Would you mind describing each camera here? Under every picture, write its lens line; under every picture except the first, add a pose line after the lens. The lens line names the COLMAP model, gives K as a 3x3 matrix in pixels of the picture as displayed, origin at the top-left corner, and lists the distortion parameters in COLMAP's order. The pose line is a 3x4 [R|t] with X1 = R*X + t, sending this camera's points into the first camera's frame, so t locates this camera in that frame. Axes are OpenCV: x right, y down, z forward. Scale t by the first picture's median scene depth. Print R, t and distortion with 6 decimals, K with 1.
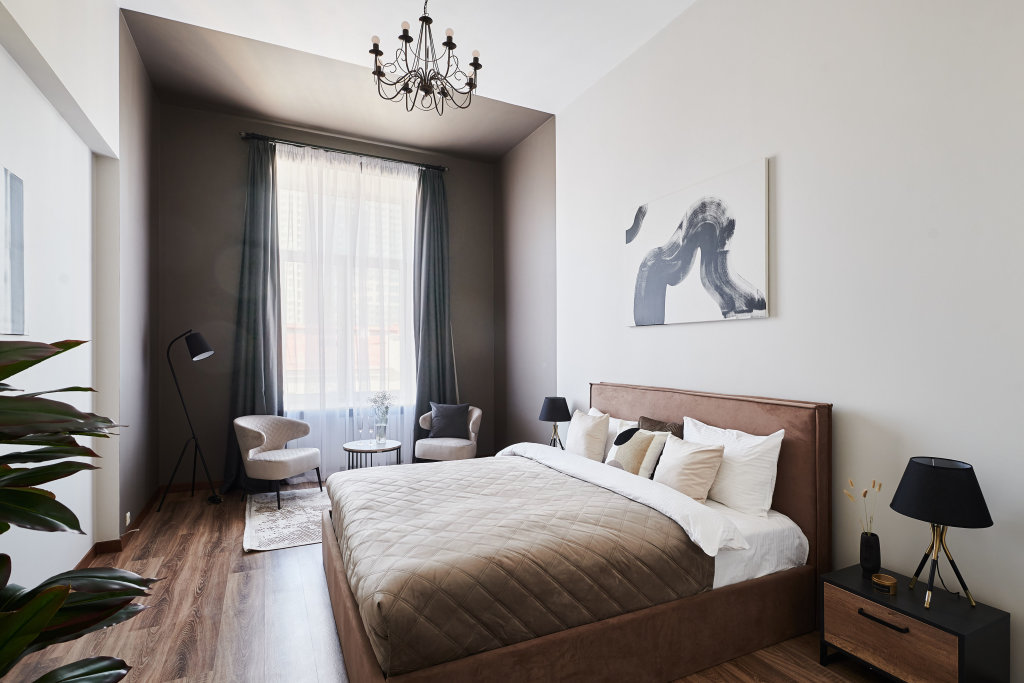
lens RADIAL K [[503.4, 0, 515.4], [0, 503.4, 359.6], [0, 0, 1]] dist [0.000453, 0.000023]
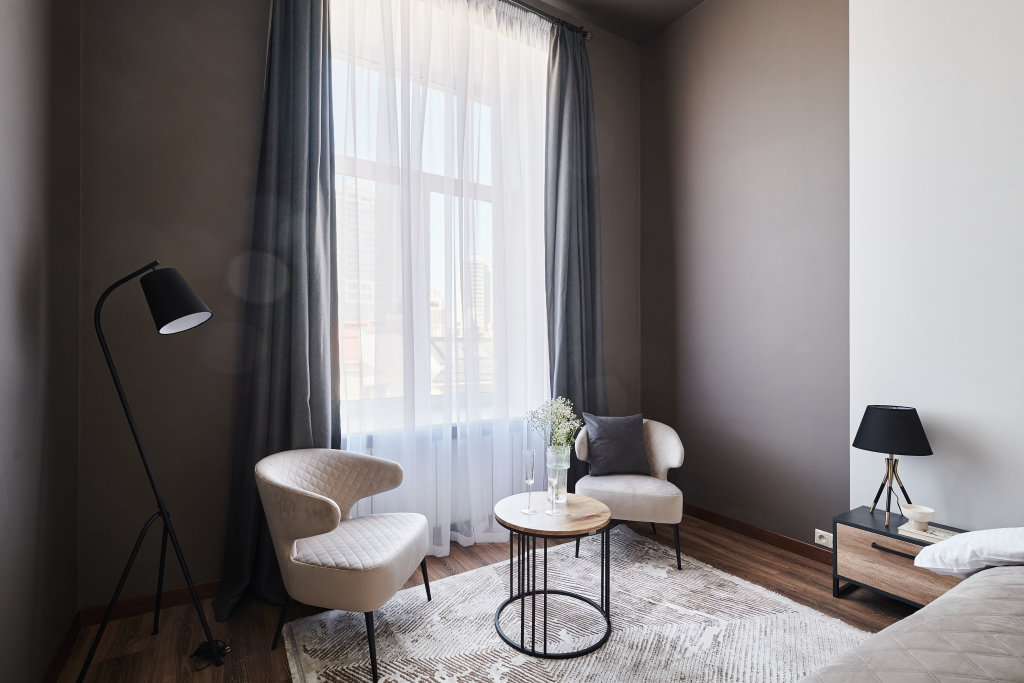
lens RADIAL K [[465.6, 0, 509.6], [0, 465.6, 353.7], [0, 0, 1]] dist [0.000275, -0.000037]
pose [[0.994927, -0.001253, 0.100595, -0.387729], [0.001264, 0.999999, -0.000046, 0.018703], [-0.100595, 0.000173, 0.994927, 0.582944]]
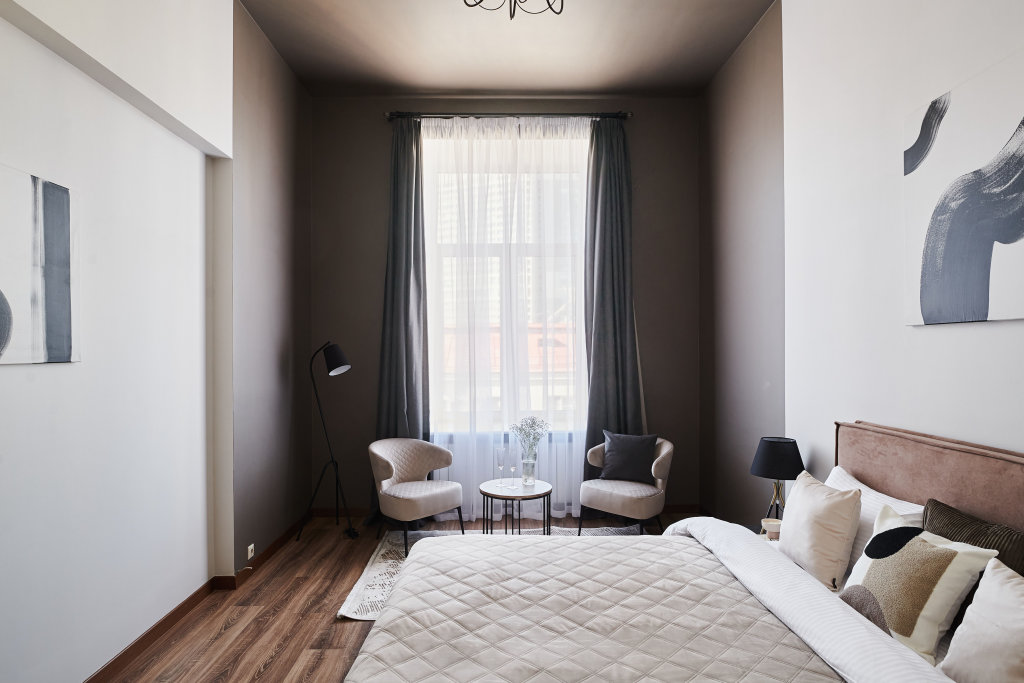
lens RADIAL K [[567.0, 0, 513.4], [0, 567.0, 364.6], [0, 0, 1]] dist [-0.012985, -0.001158]
pose [[0.904847, 0.000861, -0.425736, 0.084082], [0.003955, 0.999938, 0.010428, -0.027784], [0.425719, -0.011119, 0.904787, 0.229742]]
